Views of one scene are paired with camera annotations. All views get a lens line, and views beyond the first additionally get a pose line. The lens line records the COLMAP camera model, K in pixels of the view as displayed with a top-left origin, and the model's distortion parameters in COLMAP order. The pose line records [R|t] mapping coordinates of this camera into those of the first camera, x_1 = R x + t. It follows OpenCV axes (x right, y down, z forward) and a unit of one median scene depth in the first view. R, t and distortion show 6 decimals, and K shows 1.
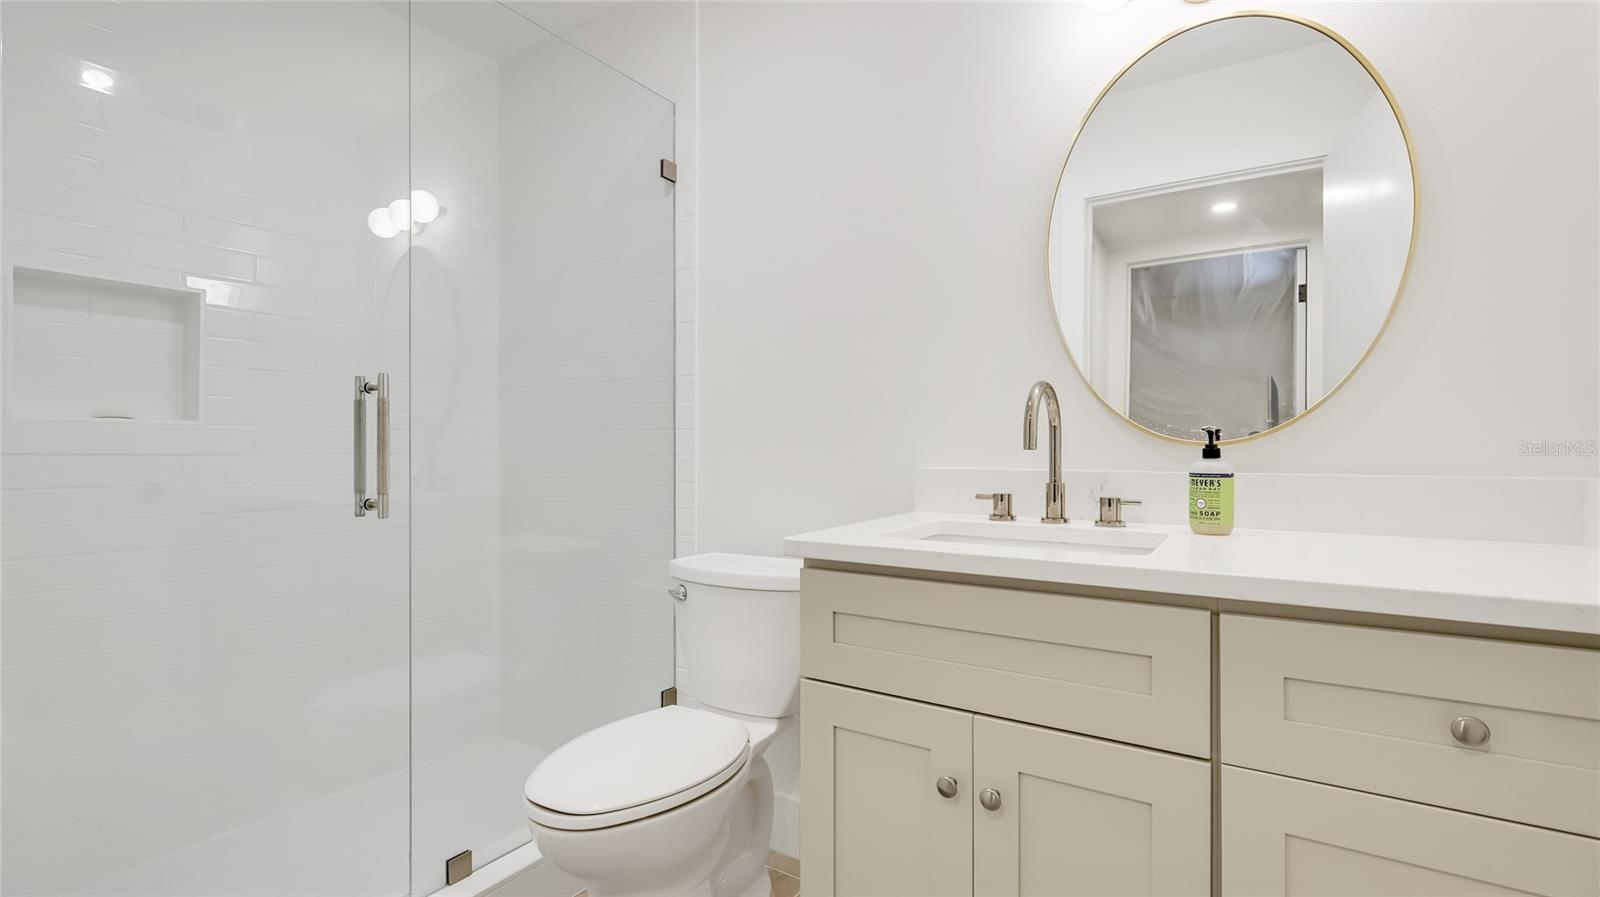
lens RADIAL K [[753.8, 0, 803.0], [0, 753.8, 448.4], [0, 0, 1]] dist [0.000054, 0.000759]
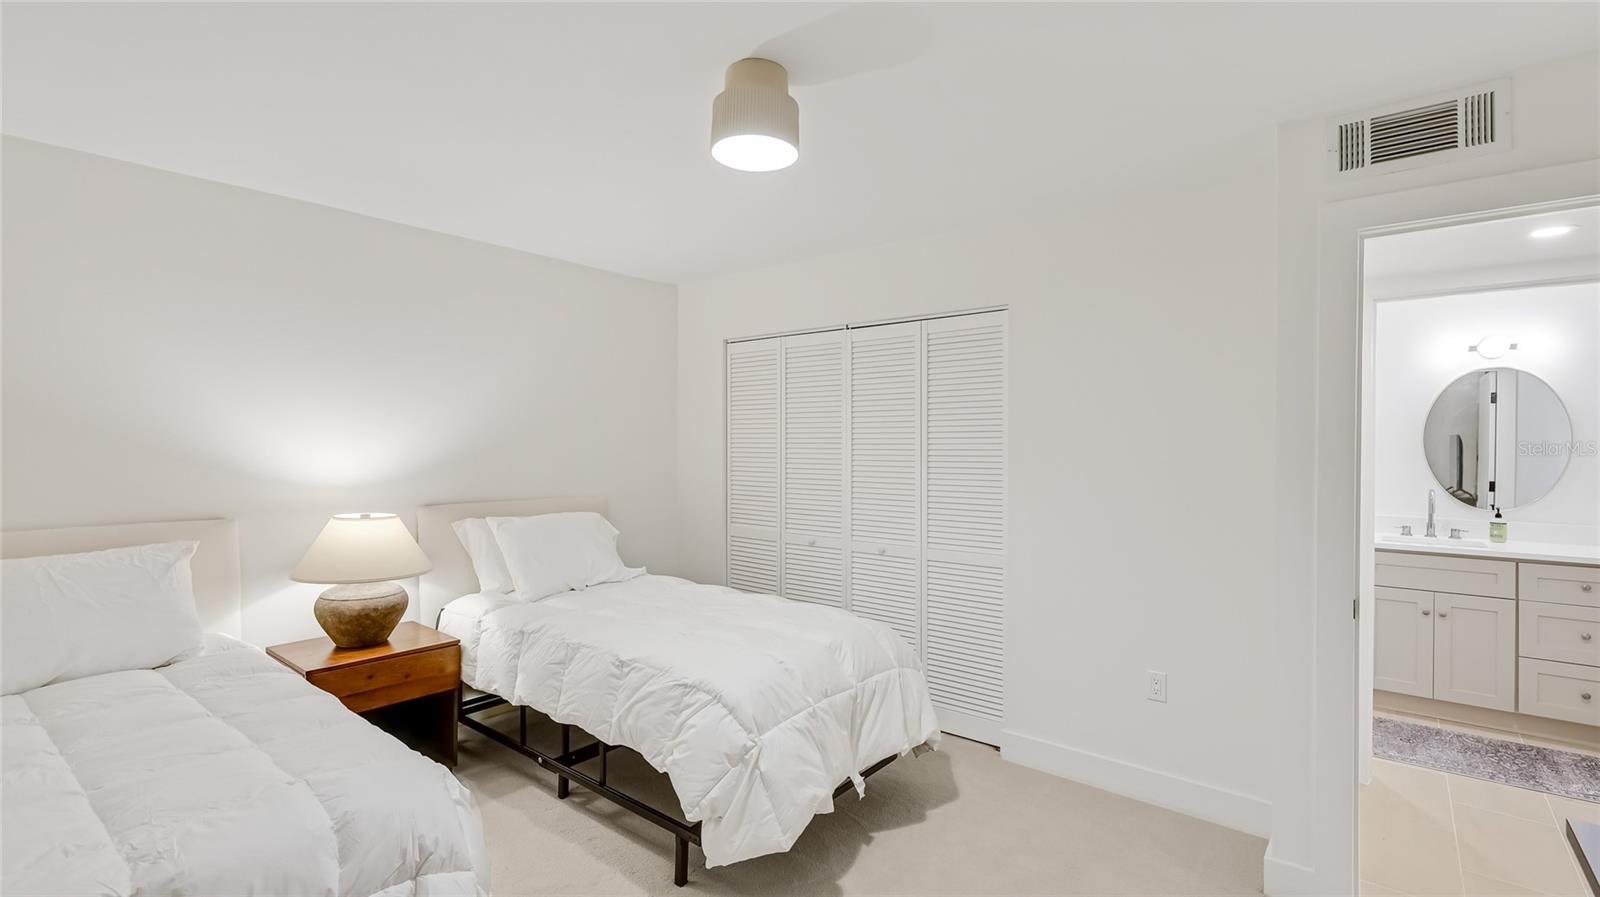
lens RADIAL K [[753.8, 0, 803.0], [0, 753.8, 448.4], [0, 0, 1]] dist [0.000054, 0.000759]
pose [[0.994657, 0.005816, -0.103070, -1.983766], [-0.005191, 0.999967, 0.006324, -0.276571], [0.103104, -0.005755, 0.994654, -2.373243]]
